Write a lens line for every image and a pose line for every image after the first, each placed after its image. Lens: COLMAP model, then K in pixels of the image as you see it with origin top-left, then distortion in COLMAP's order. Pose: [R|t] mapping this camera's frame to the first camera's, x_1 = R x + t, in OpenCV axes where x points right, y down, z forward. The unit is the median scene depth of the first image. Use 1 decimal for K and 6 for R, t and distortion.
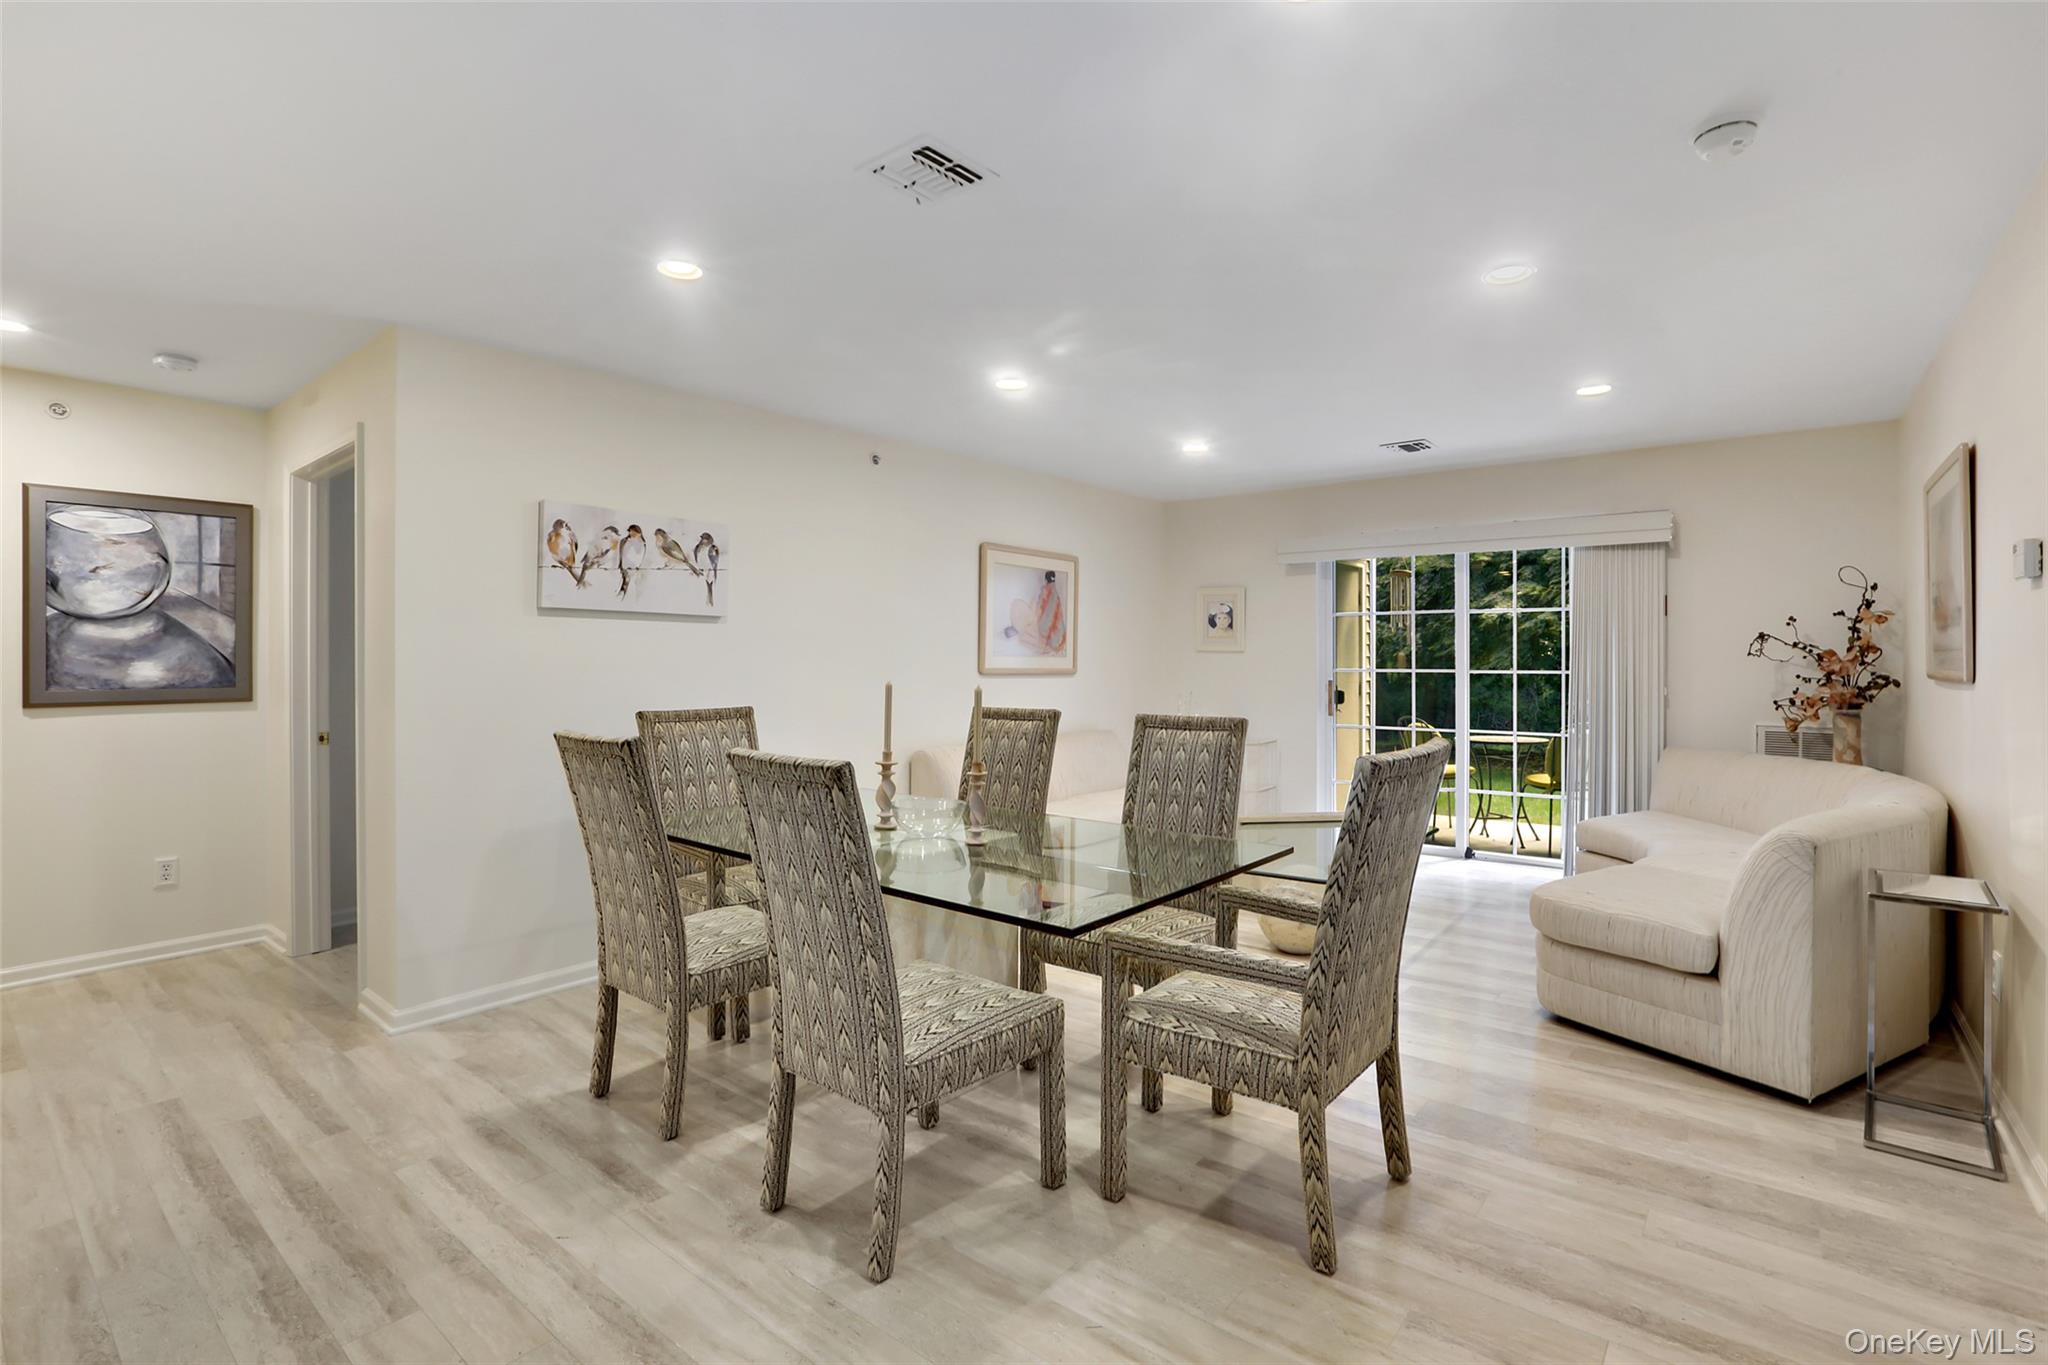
lens RADIAL K [[954.8, 0, 1031.4], [0, 954.8, 667.2], [0, 0, 1]] dist [-0.041206, 0.011237]
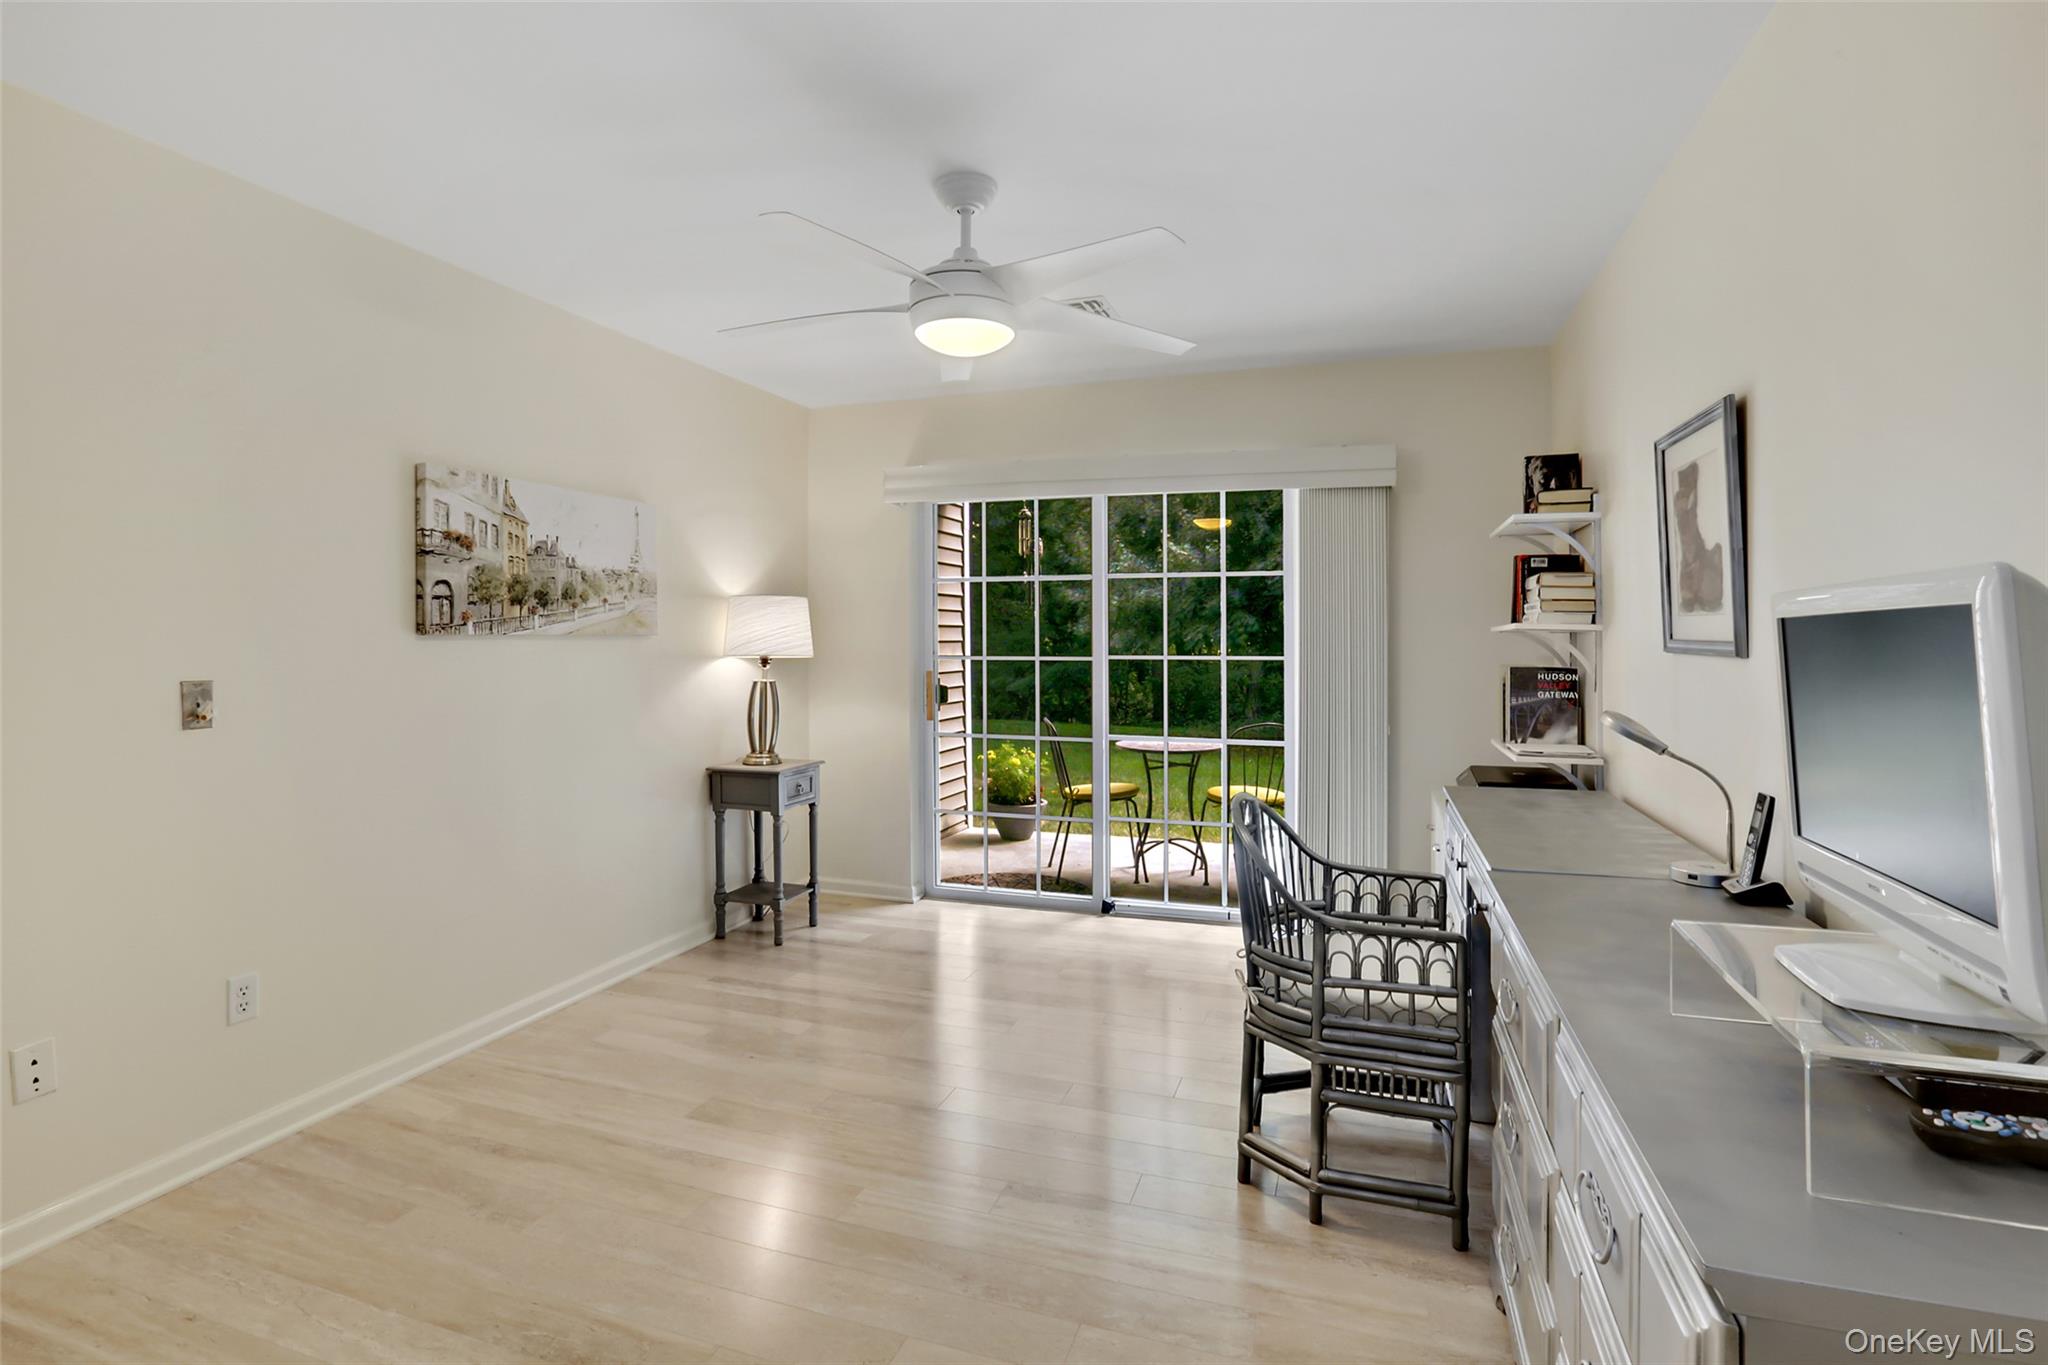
lens RADIAL K [[954.8, 0, 1035.4], [0, 954.8, 671.6], [0, 0, 1]] dist [-0.041206, 0.011237]
pose [[0.936096, -0.003812, 0.351725, 0.194367], [-0.001966, 0.999869, 0.016068, 0.003296], [-0.351740, -0.015733, 0.935965, 0.427876]]
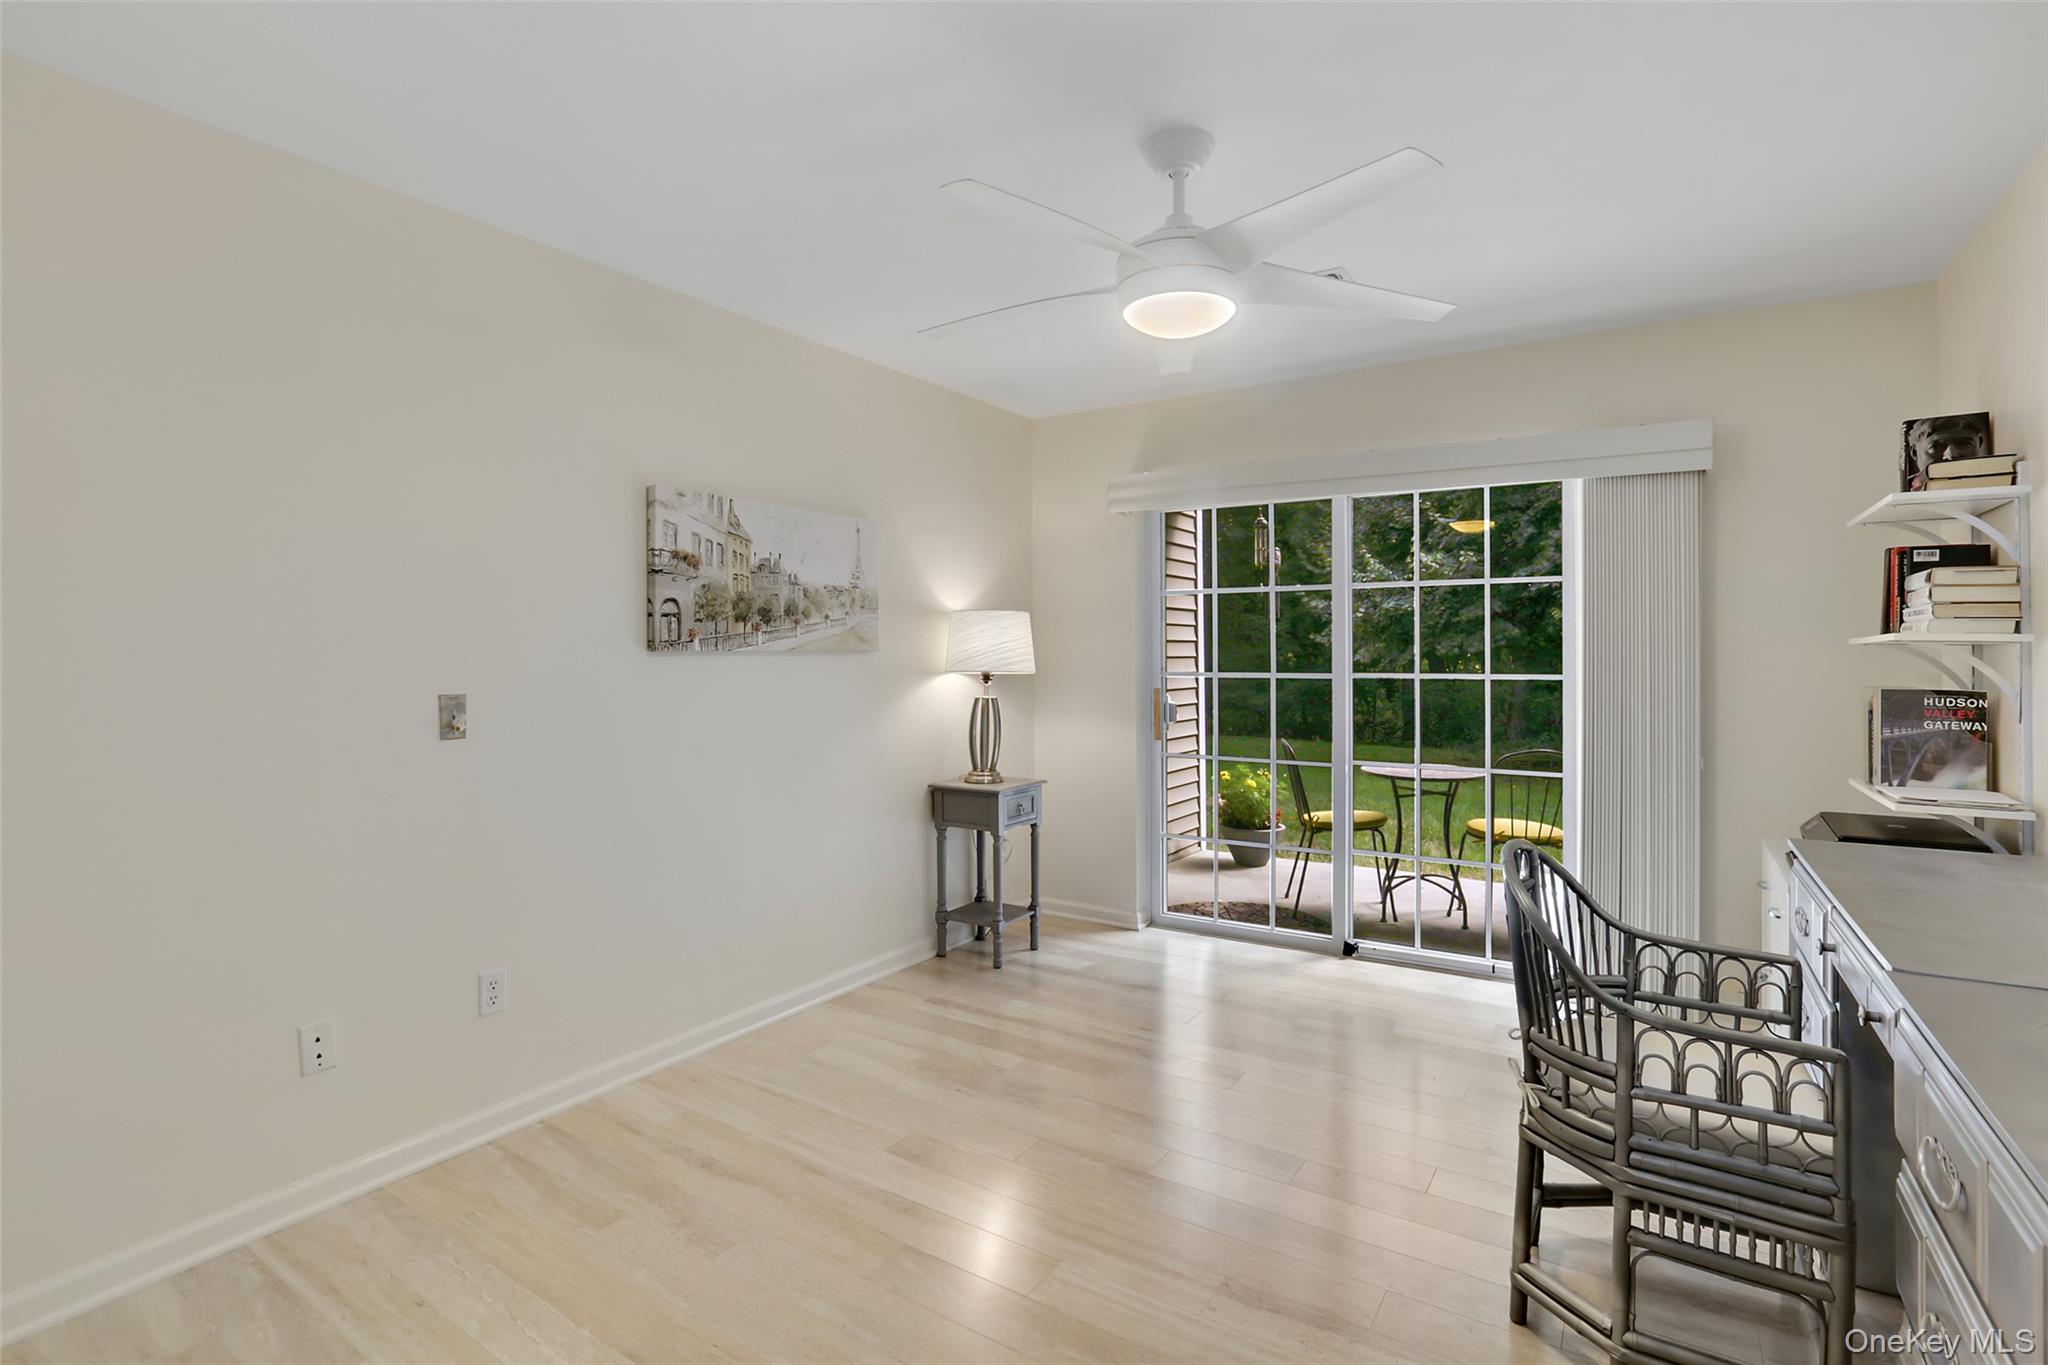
lens RADIAL K [[954.8, 0, 1030.8], [0, 954.8, 669.9], [0, 0, 1]] dist [-0.041206, 0.011237]
pose [[0.994175, 0.004924, 0.107666, 0.213345], [-0.004843, 0.999988, -0.001006, 0.002409], [-0.107670, 0.000479, 0.994187, 0.464700]]
